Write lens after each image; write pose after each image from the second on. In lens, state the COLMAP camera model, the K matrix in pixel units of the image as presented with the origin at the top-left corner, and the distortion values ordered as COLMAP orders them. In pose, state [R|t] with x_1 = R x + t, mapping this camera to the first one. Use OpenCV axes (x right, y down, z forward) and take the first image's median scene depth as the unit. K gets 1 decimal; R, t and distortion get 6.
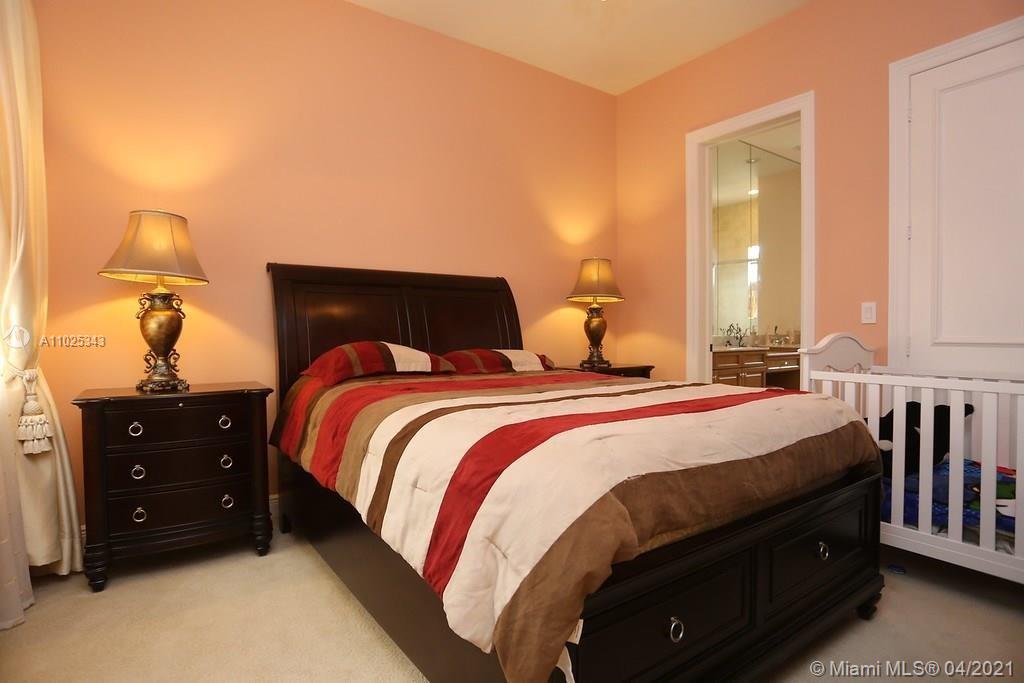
lens RADIAL K [[541.5, 0, 513.1], [0, 541.5, 338.5], [0, 0, 1]] dist [-0.030536, 0.003714]
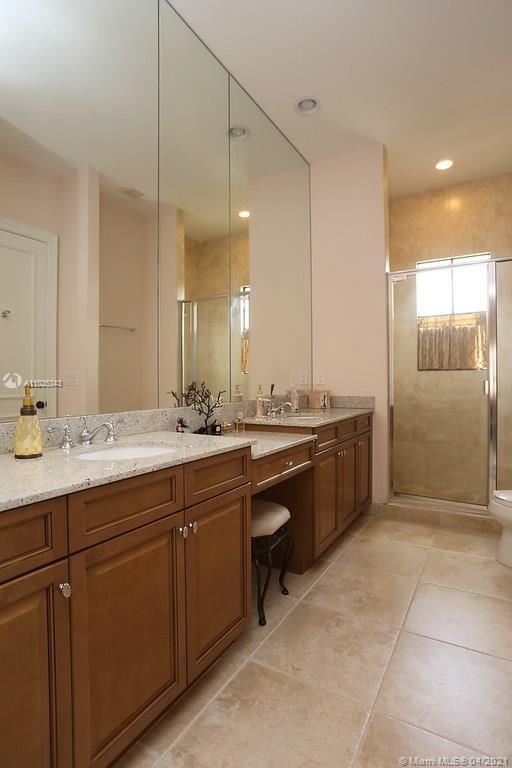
lens RADIAL K [[406.1, 0, 261.8], [0, 406.1, 381.7], [0, 0, 1]] dist [-0.030536, 0.003714]
pose [[0.912141, -0.007851, 0.409801, 0.295550], [0.014571, 0.999806, -0.013279, -0.021789], [-0.409617, 0.018084, 0.912078, 0.596301]]
